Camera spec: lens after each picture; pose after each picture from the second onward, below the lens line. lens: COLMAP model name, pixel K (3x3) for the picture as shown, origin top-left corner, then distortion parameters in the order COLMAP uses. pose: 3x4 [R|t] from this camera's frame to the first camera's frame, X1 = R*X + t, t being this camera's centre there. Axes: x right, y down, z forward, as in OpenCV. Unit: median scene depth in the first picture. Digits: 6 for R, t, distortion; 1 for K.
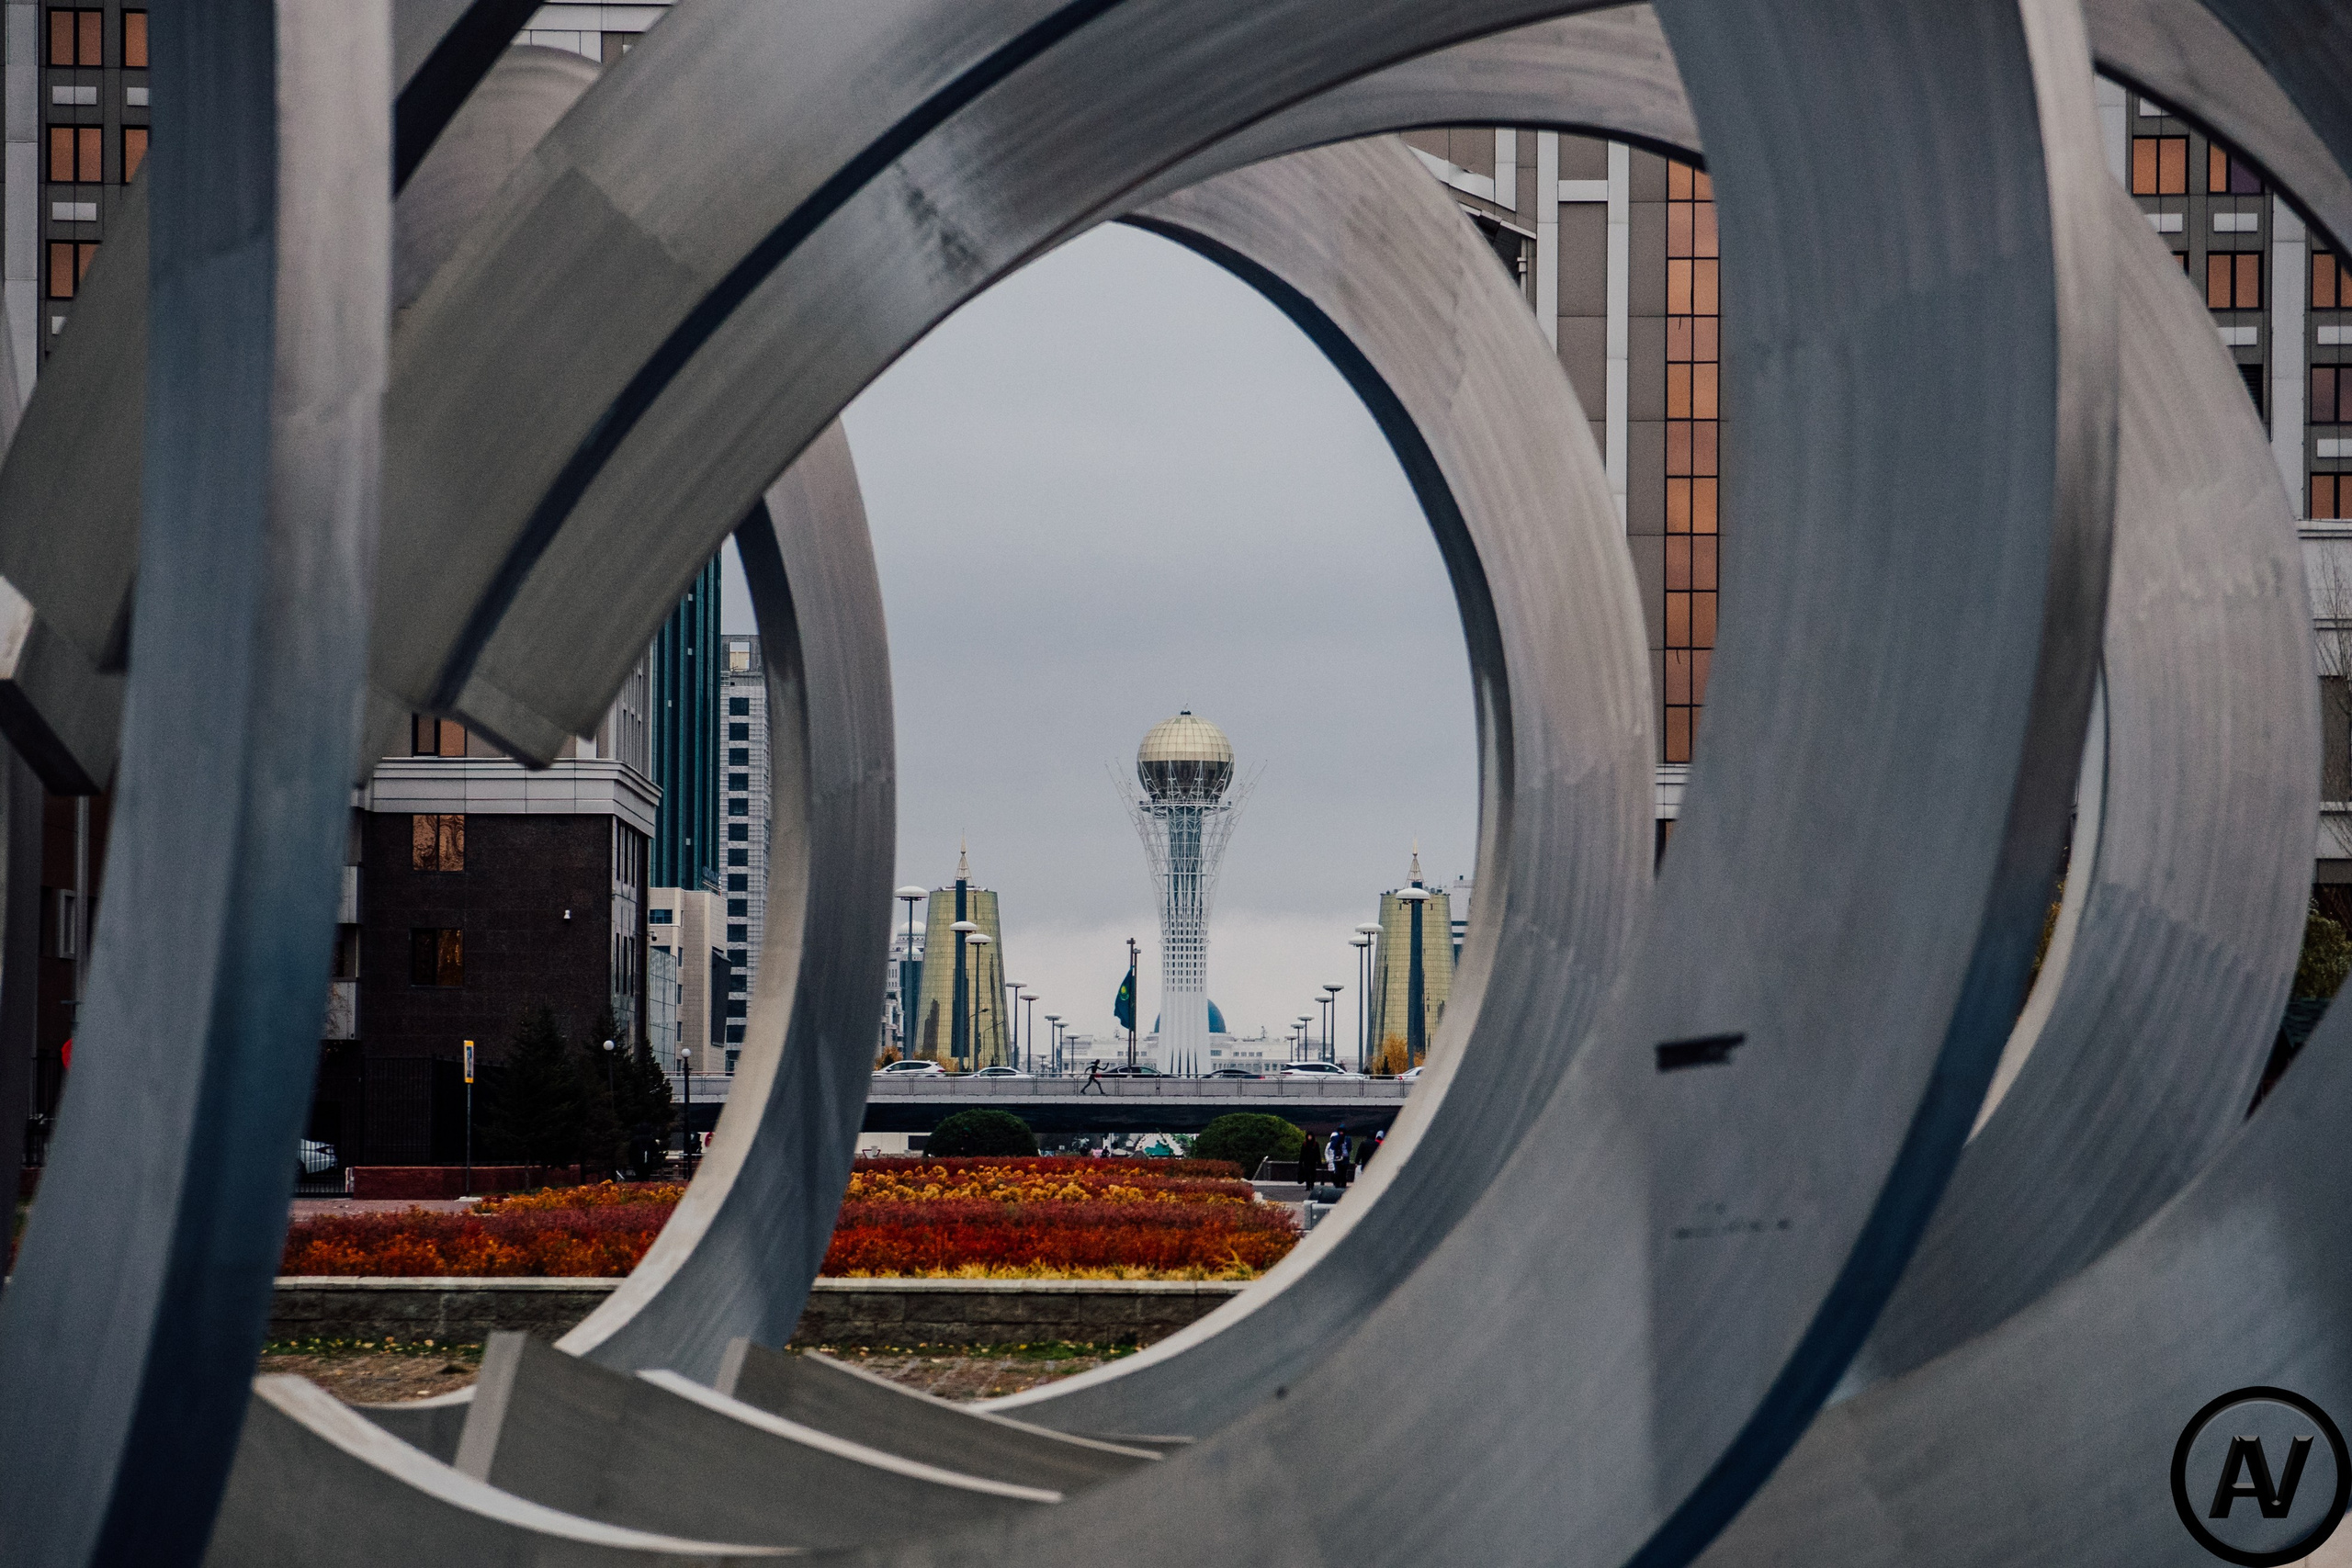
lens RADIAL K [[7108.3, 0, 1176.0], [0, 7108.3, 784.0], [0, 0, 1]] dist [0.145889, 1.101673]
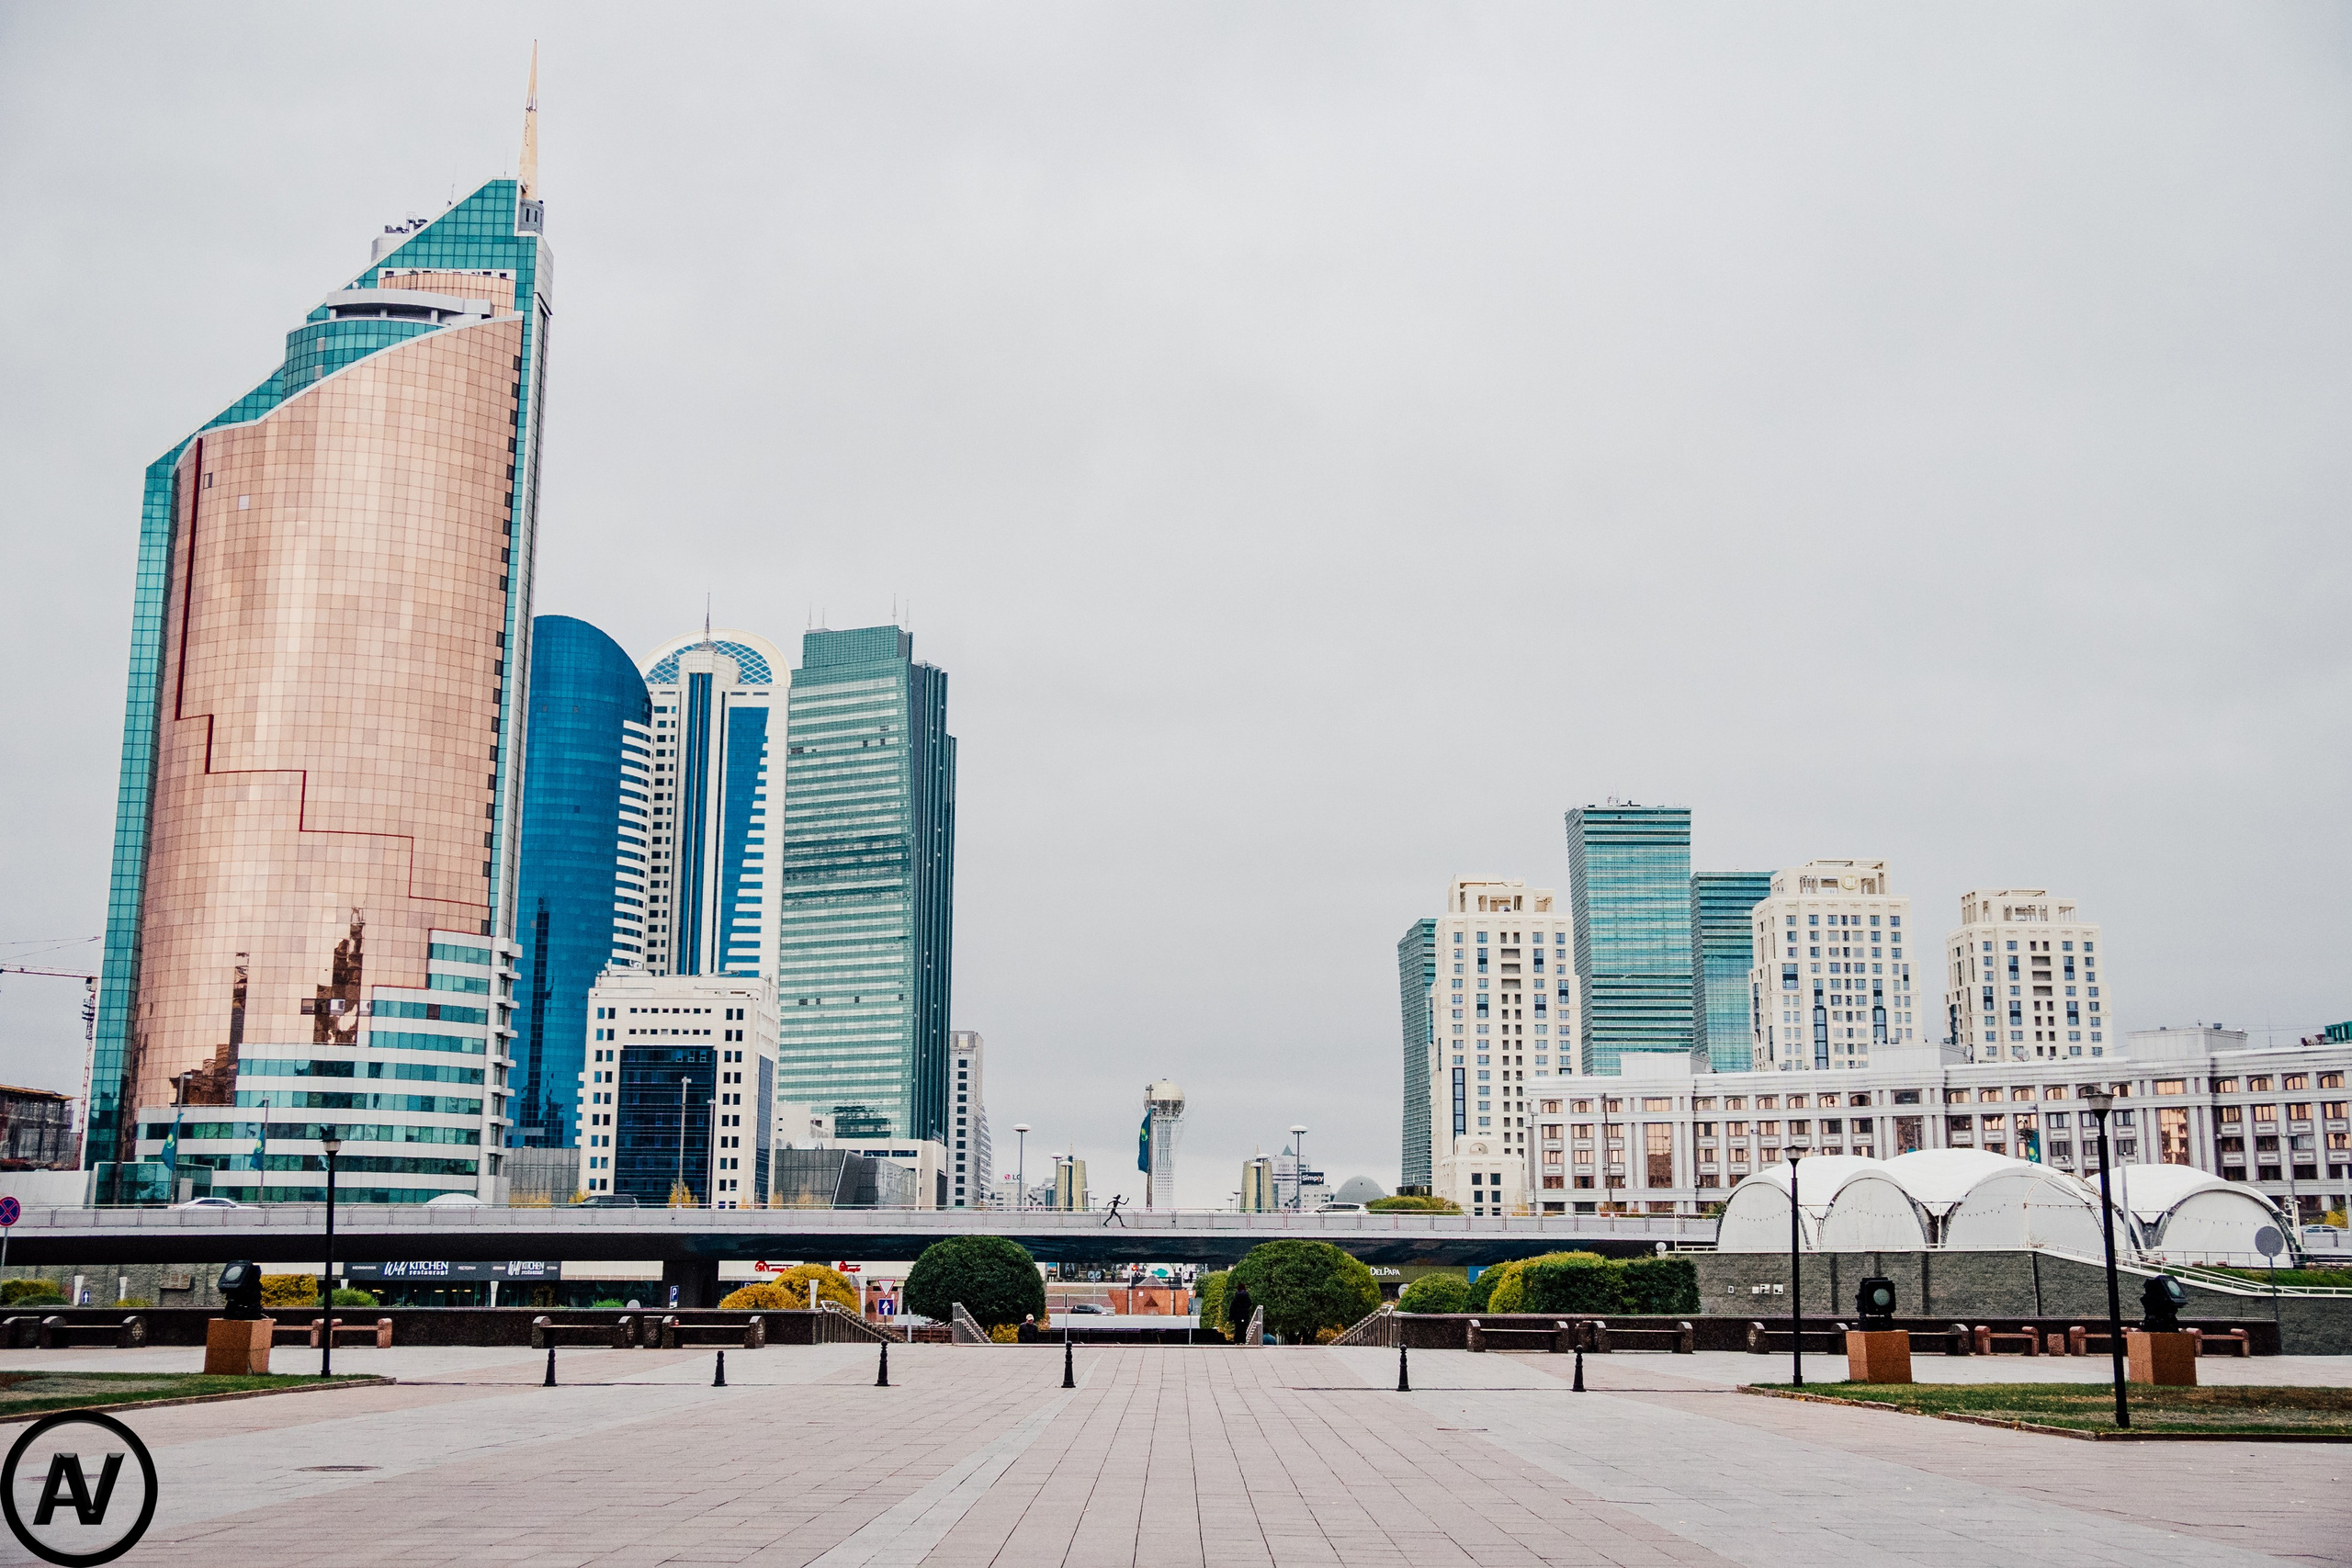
lens RADIAL K [[2575.7, 0, 1176.0], [0, 2575.7, 784.0], [0, 0, 1]] dist [-0.007914, -0.000700]
pose [[0.999966, 0.004068, 0.007236, -0.001359], [-0.003061, 0.990970, -0.134051, 0.007366], [-0.007716, 0.134025, 0.990948, 0.150979]]
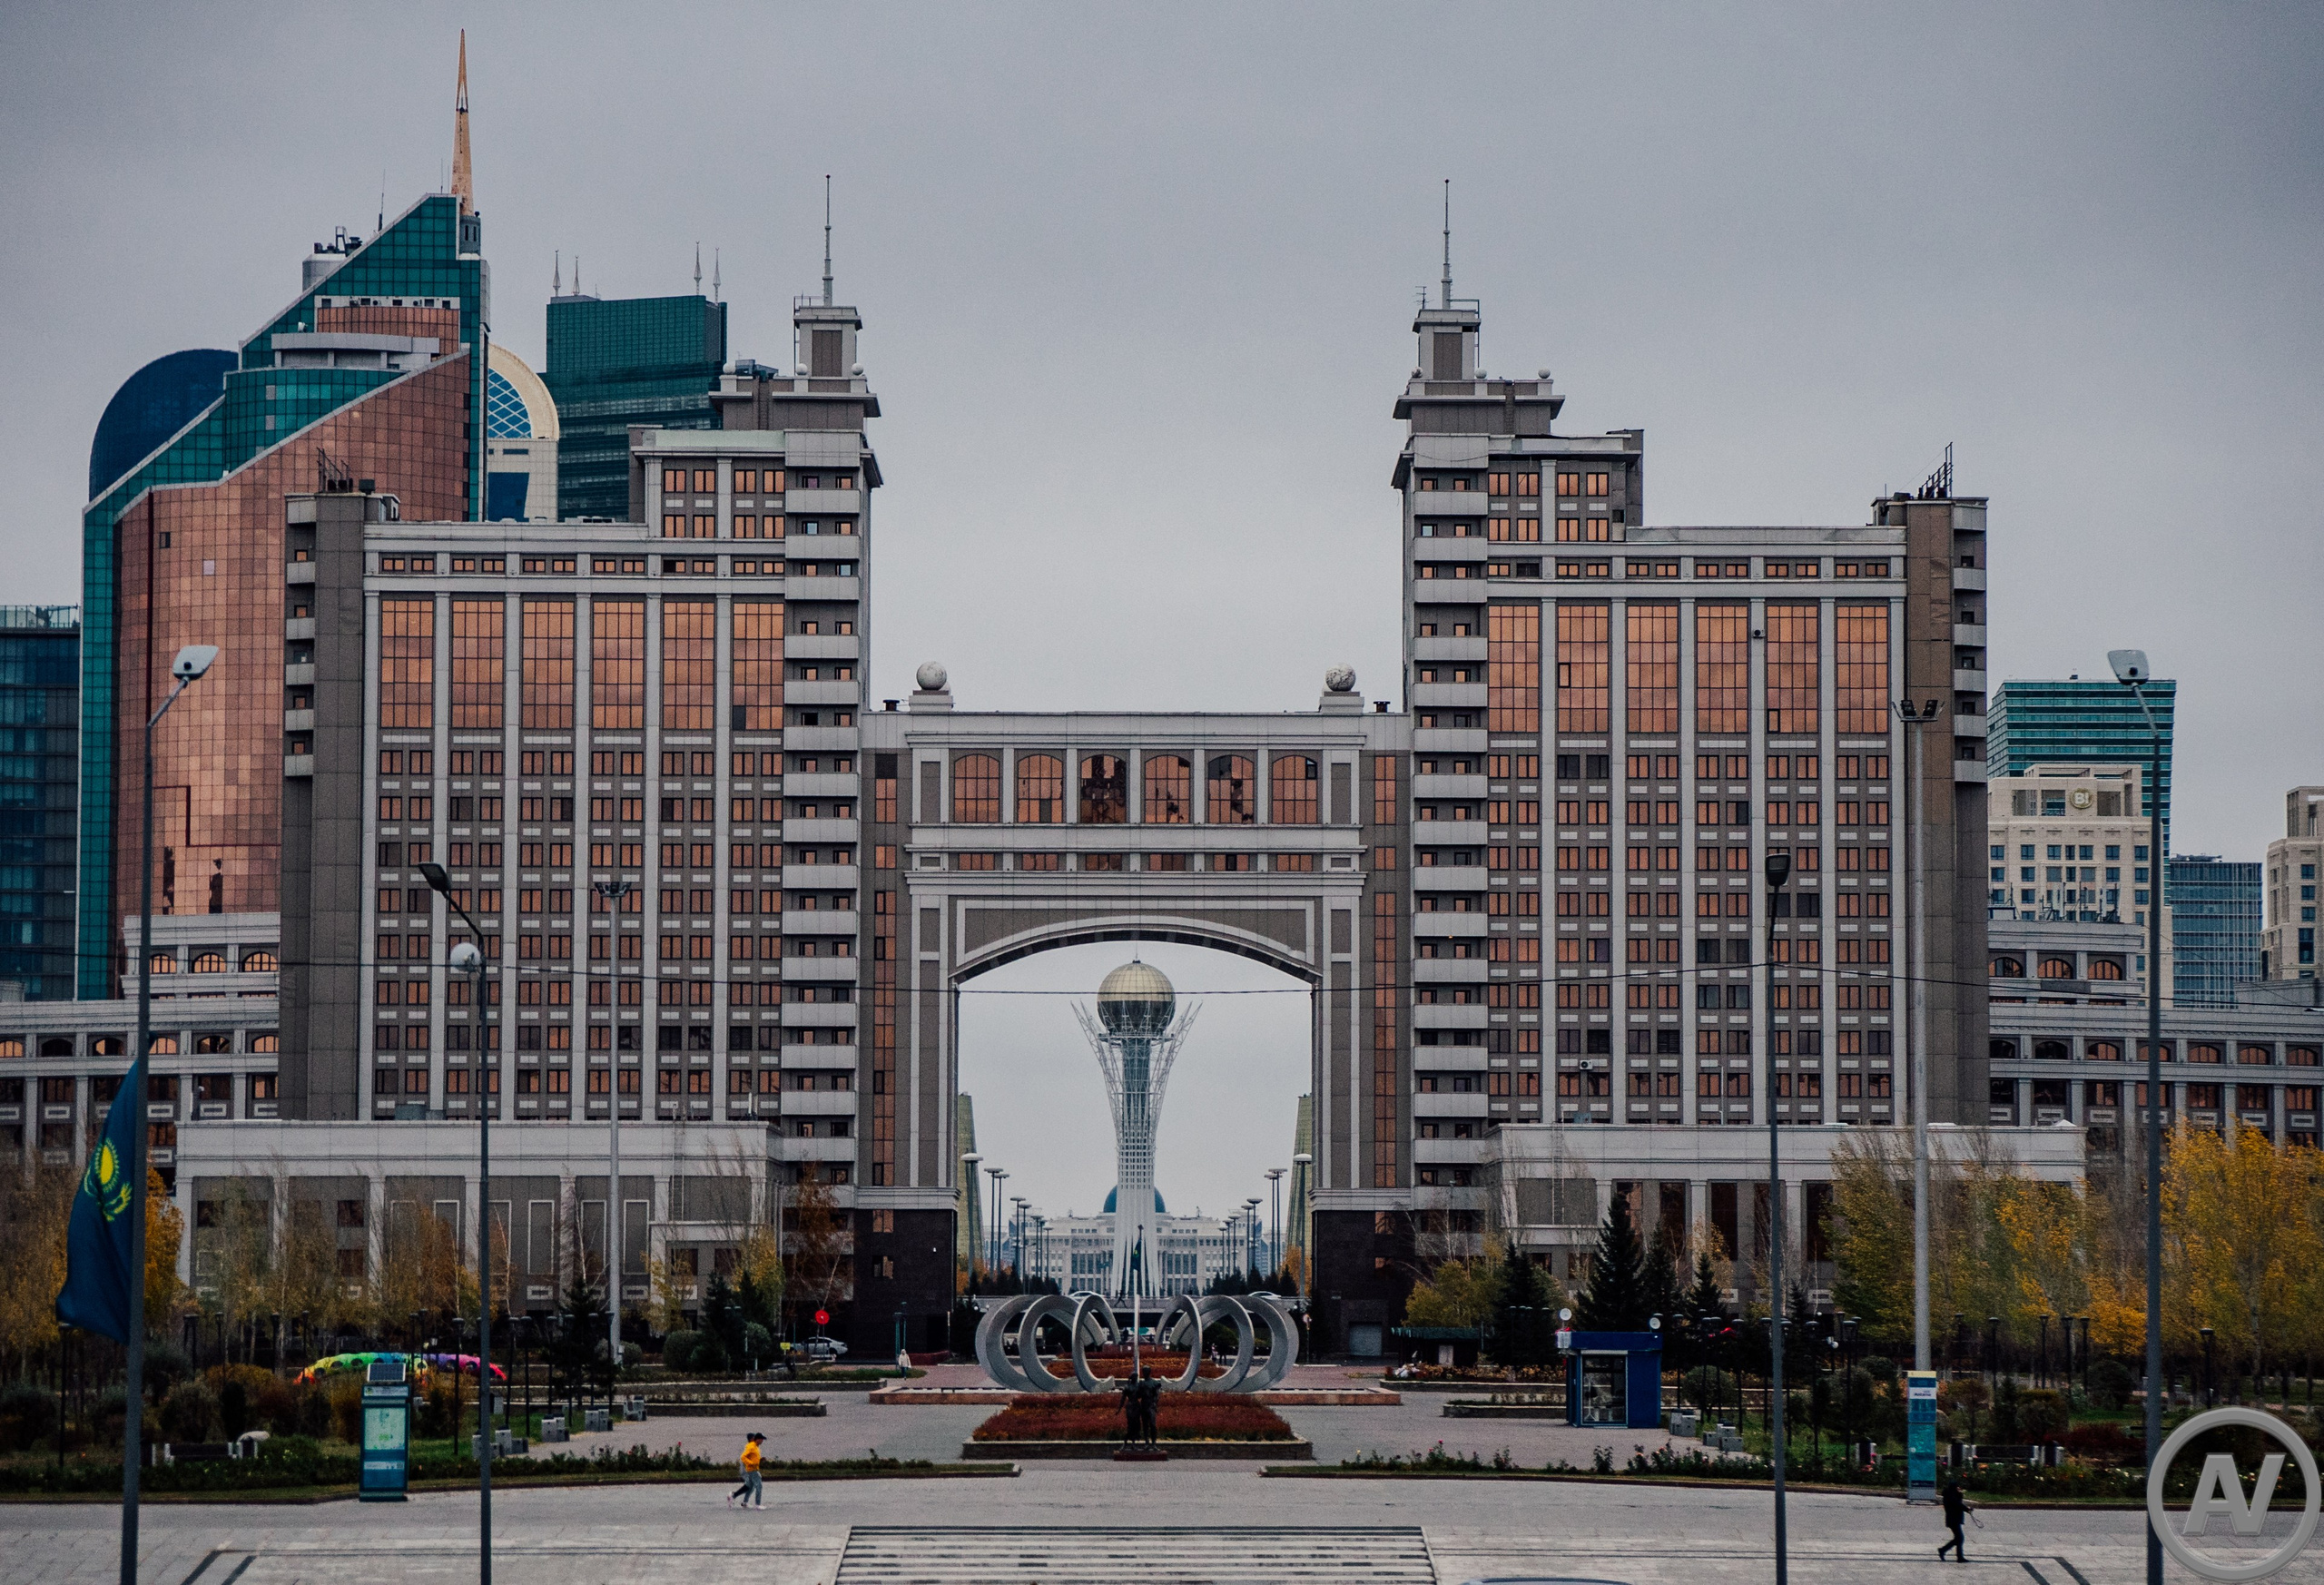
lens RADIAL K [[6919.4, 0, 1162.0], [0, 6919.4, 792.5], [0, 0, 1]] dist [0.432189, -0.121538]
pose [[0.999971, 0.000392, 0.007563, -0.003363], [-0.000219, 0.999738, -0.022909, -0.011995], [-0.007570, 0.022906, 0.999709, -0.200028]]
